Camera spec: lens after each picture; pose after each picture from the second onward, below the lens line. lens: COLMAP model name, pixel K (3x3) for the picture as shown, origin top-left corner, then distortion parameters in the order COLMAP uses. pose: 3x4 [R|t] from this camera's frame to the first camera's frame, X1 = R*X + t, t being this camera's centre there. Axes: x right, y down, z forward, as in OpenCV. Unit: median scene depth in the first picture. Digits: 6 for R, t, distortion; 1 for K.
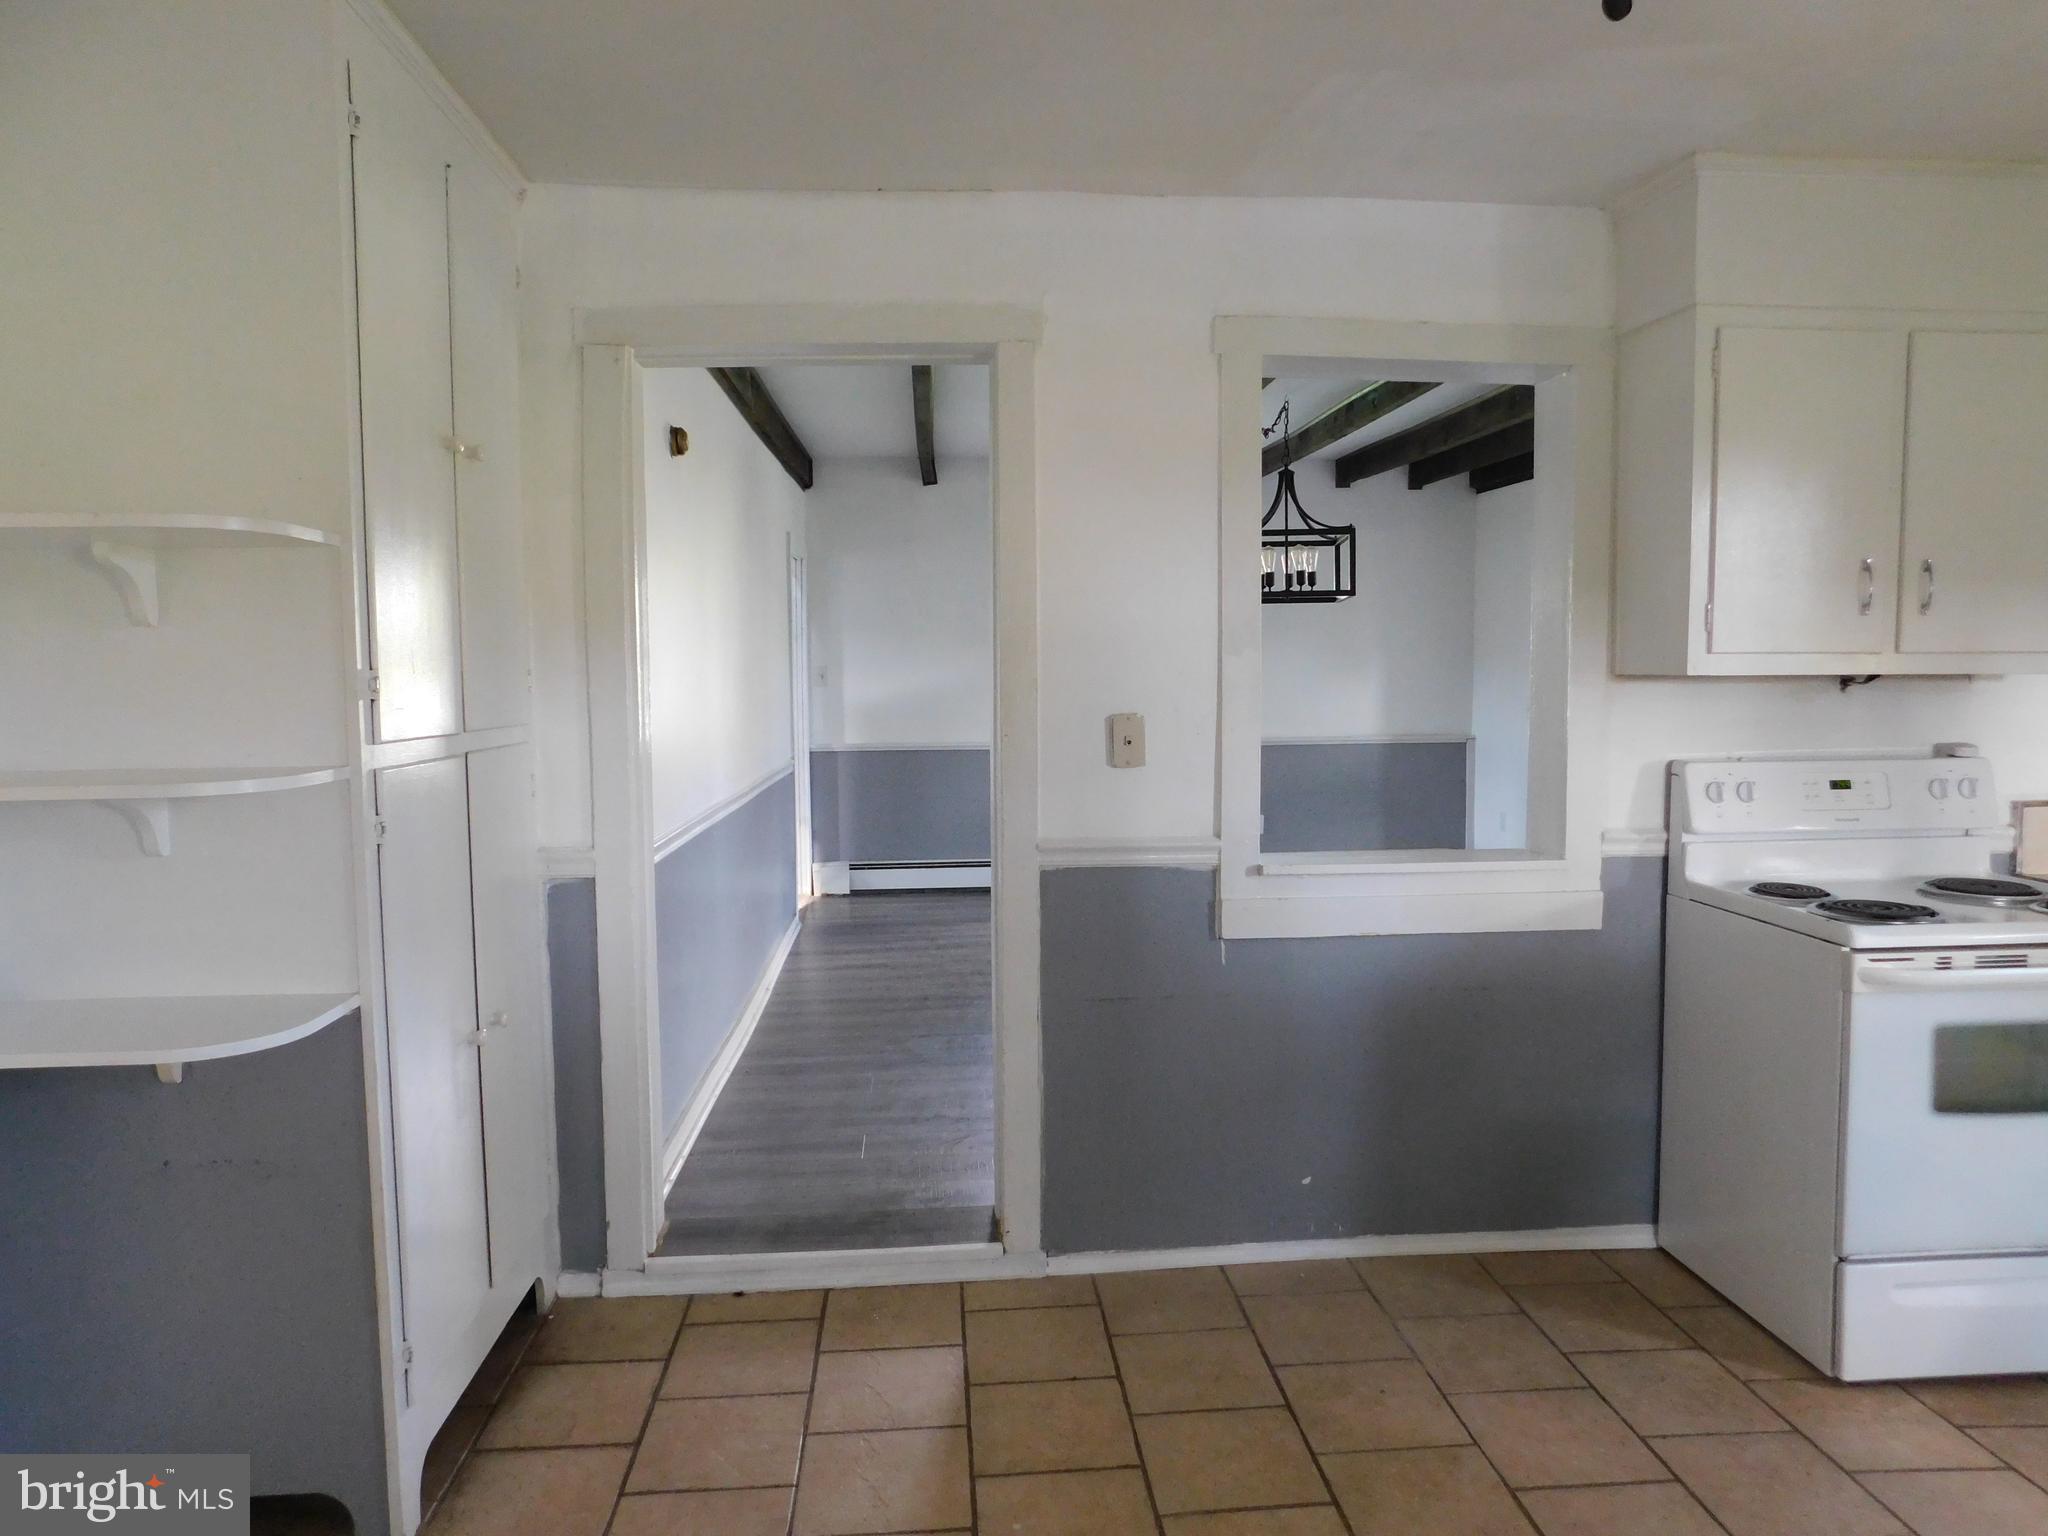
lens RADIAL K [[1359.5, 0, 1016.6], [0, 1359.5, 774.2], [0, 0, 1]] dist [-0.047800, 0.036604]
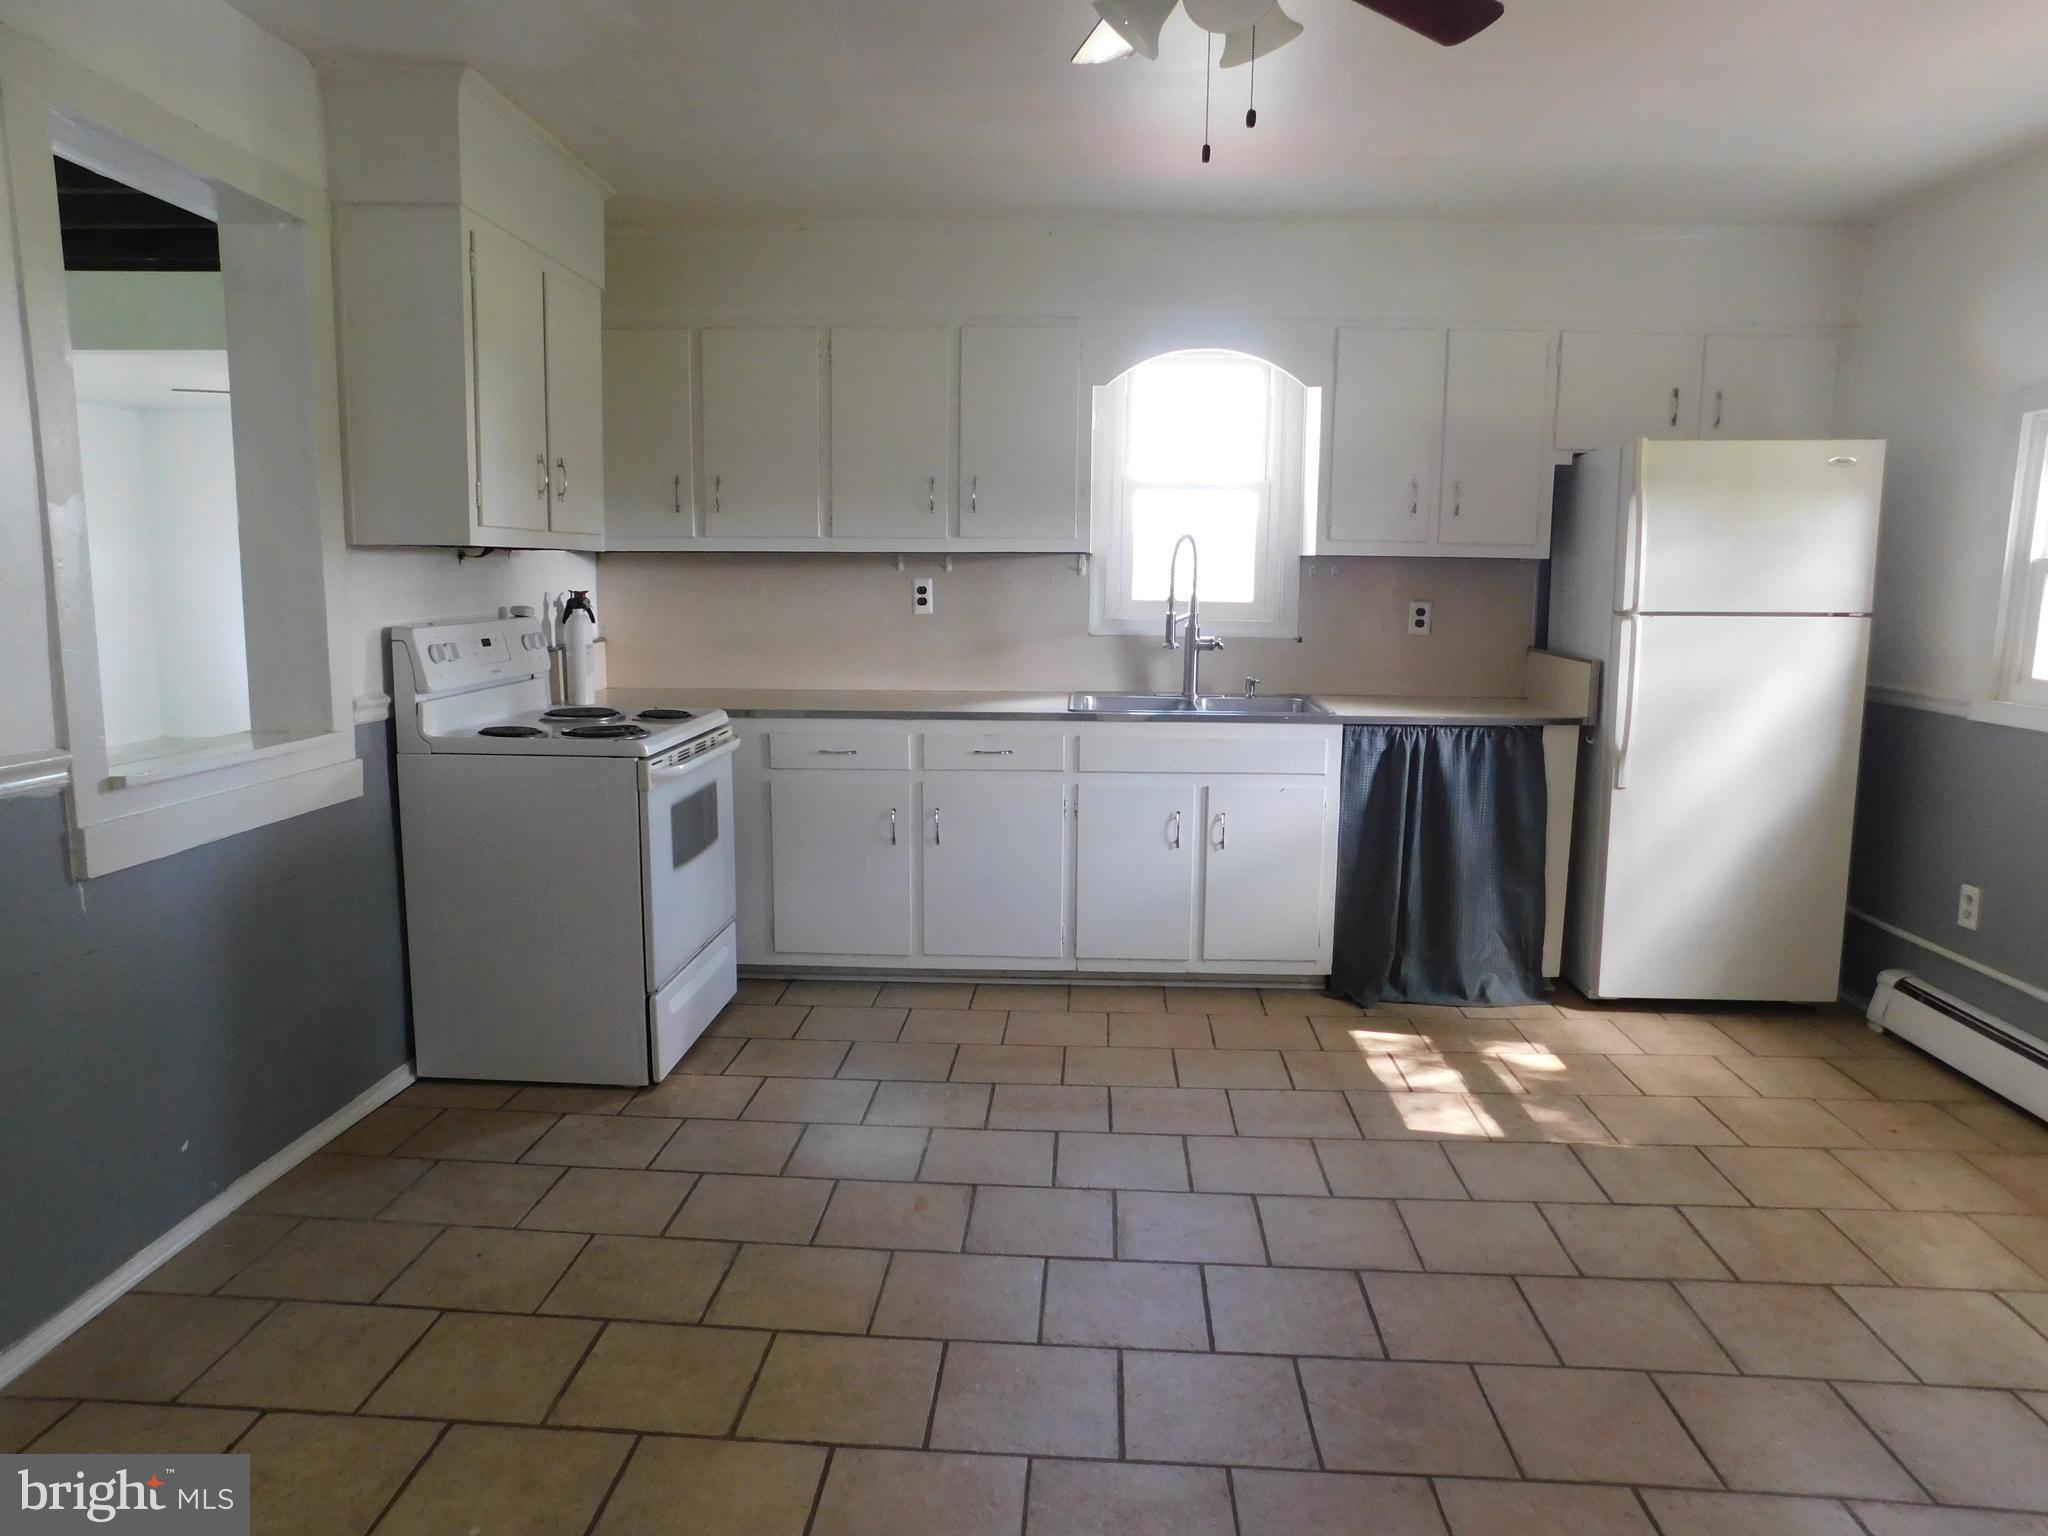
lens RADIAL K [[1359.5, 0, 1038.4], [0, 1359.5, 770.2], [0, 0, 1]] dist [-0.047800, 0.036604]
pose [[0.120461, -0.135781, 0.983388, -0.519566], [0.063212, 0.989641, 0.128901, -0.003414], [-0.990703, 0.046634, 0.127797, 0.369507]]
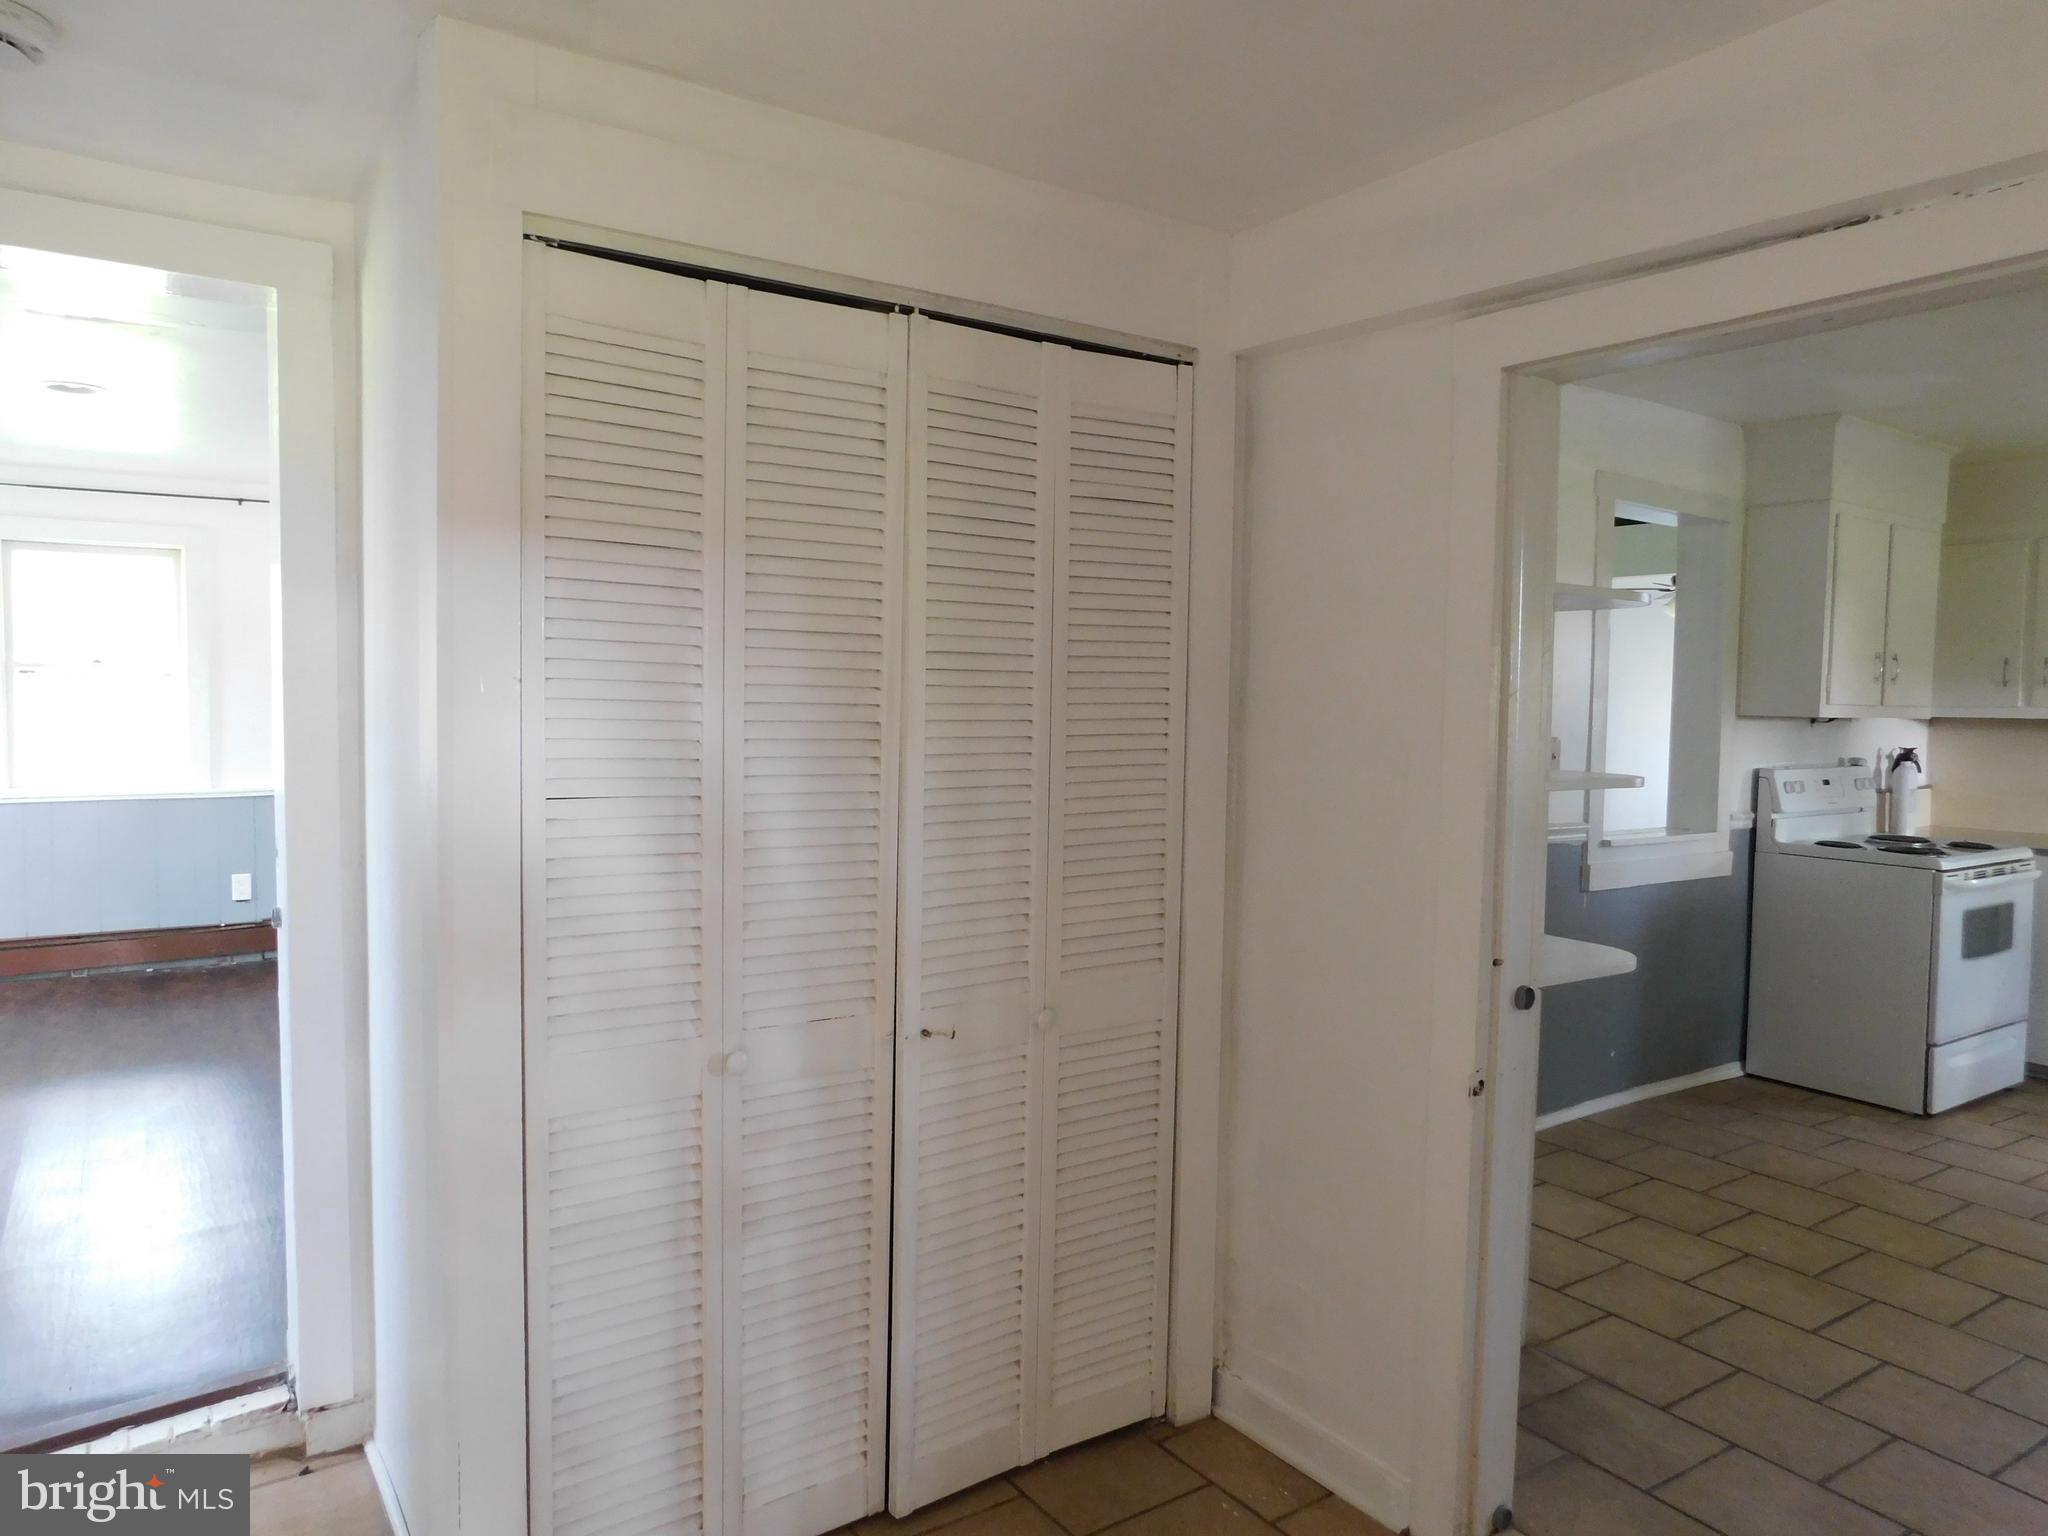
lens RADIAL K [[1359.5, 0, 1014.0], [0, 1359.5, 761.5], [0, 0, 1]] dist [-0.047800, 0.036604]
pose [[0.872705, -0.002610, 0.488242, -1.107135], [0.015789, 0.999614, -0.022879, 0.004191], [-0.487993, 0.027675, 0.872409, 0.024843]]
